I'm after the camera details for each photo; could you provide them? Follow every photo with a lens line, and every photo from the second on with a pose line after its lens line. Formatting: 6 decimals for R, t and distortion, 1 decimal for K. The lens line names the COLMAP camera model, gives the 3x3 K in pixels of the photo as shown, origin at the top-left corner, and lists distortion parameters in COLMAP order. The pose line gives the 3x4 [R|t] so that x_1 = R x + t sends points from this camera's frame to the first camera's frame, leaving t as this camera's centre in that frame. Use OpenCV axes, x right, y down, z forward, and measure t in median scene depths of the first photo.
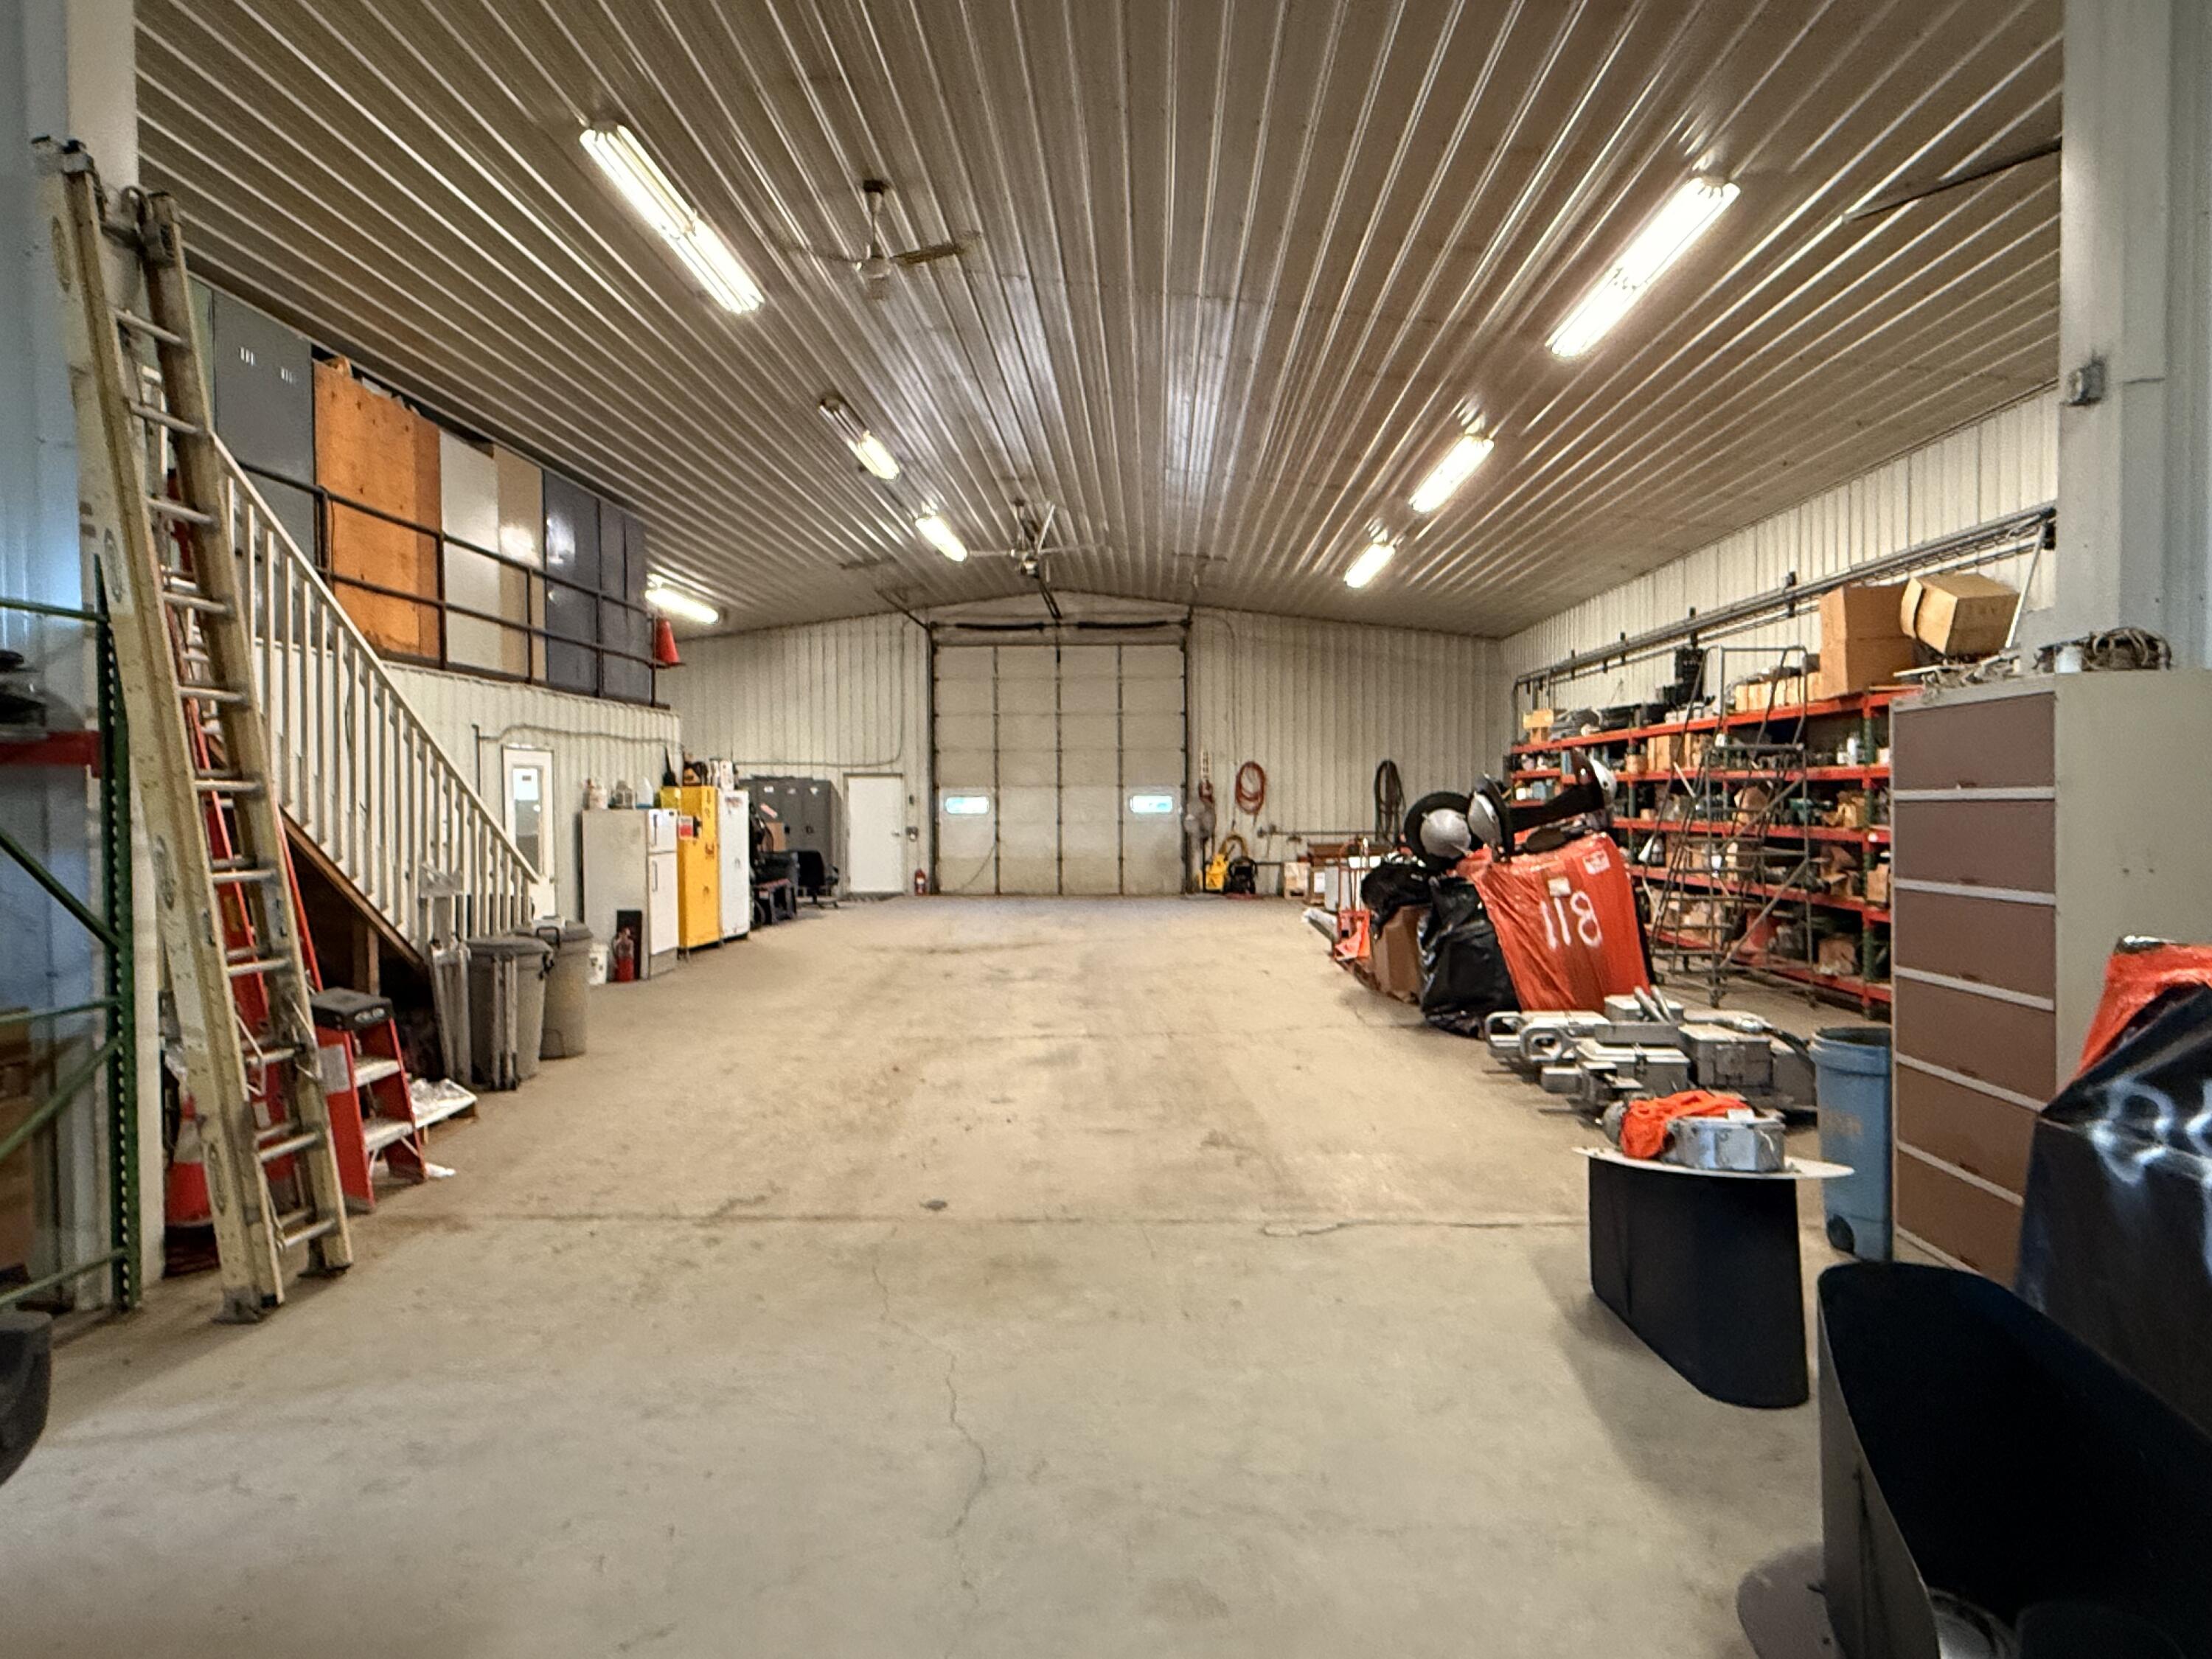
lens RADIAL K [[1402.5, 0, 1105.9], [0, 1402.5, 822.6], [0, 0, 1]] dist [0.002443, 0.000033]
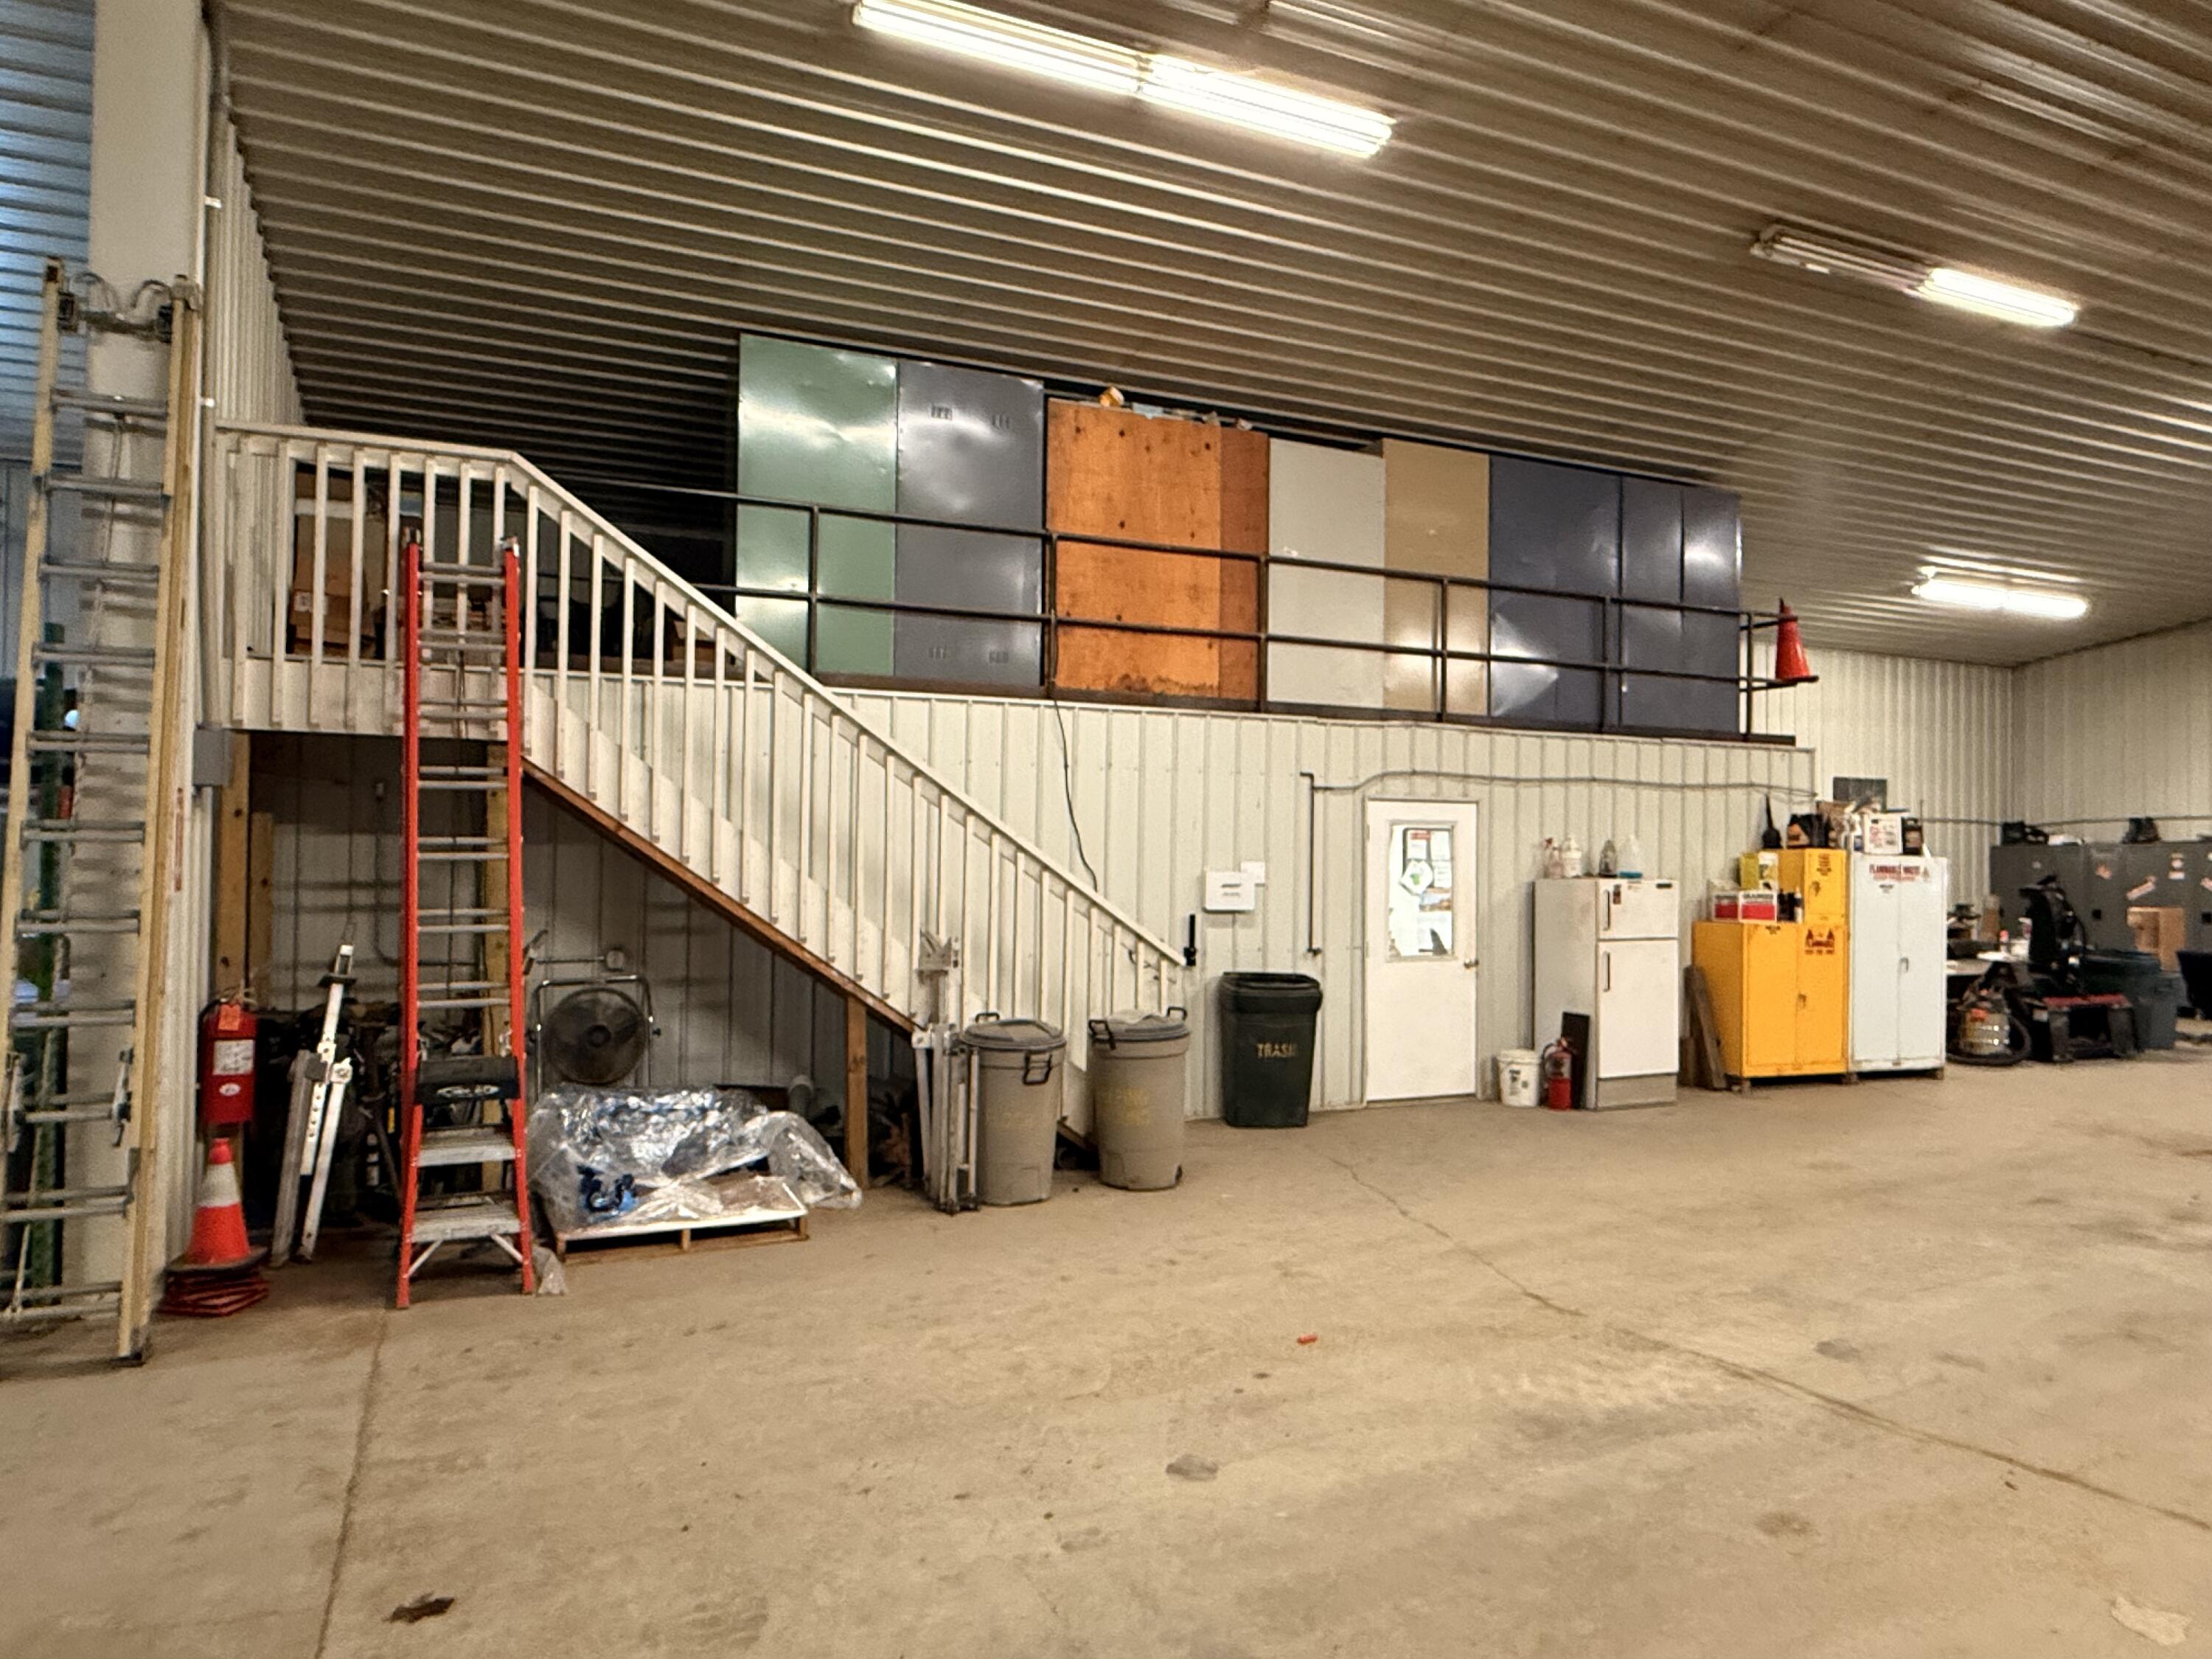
lens RADIAL K [[1402.5, 0, 1110.7], [0, 1402.5, 828.6], [0, 0, 1]] dist [0.002443, 0.000033]
pose [[0.446118, -0.005550, -0.894957, 0.256058], [-0.031080, 0.999282, -0.021690, -0.013997], [0.894434, 0.037491, 0.445625, 0.516441]]
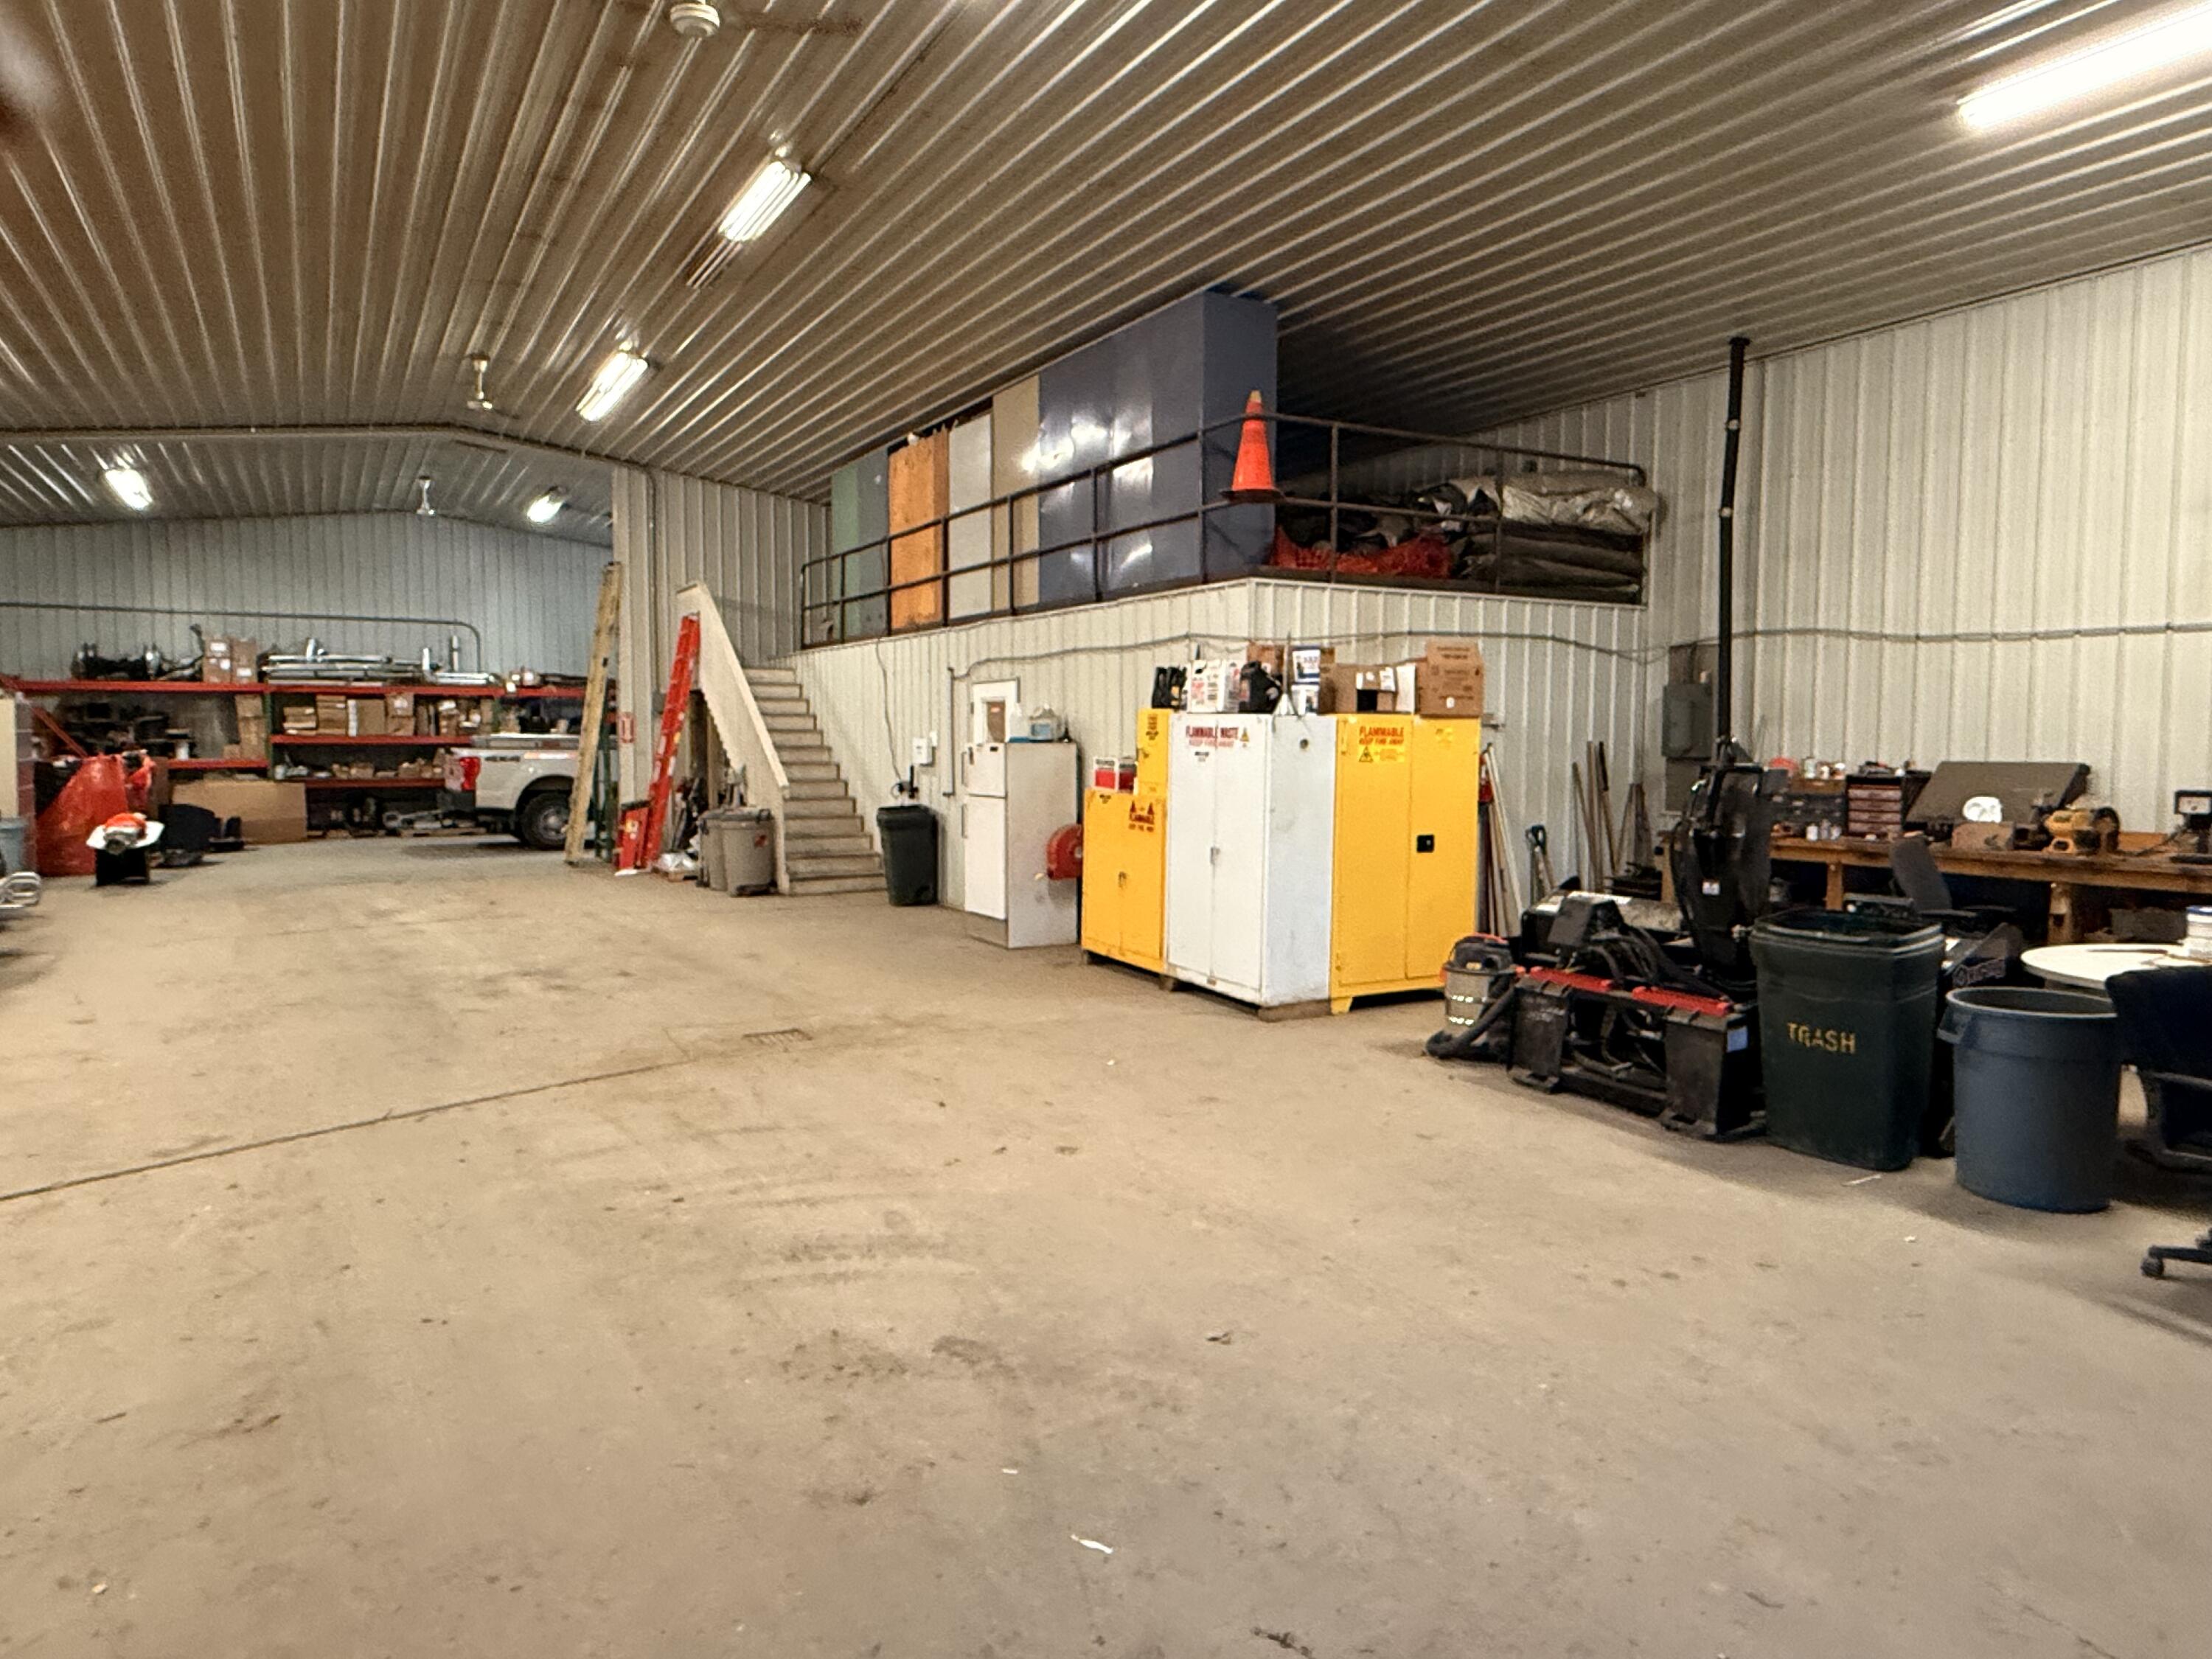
lens RADIAL K [[1402.5, 0, 1102.1], [0, 1402.5, 819.8], [0, 0, 1]] dist [0.002443, 0.000033]
pose [[-0.857174, 0.034943, -0.513840, 0.058035], [-0.007565, 0.996734, 0.080402, -0.037353], [0.514971, 0.072806, -0.854110, 2.092069]]
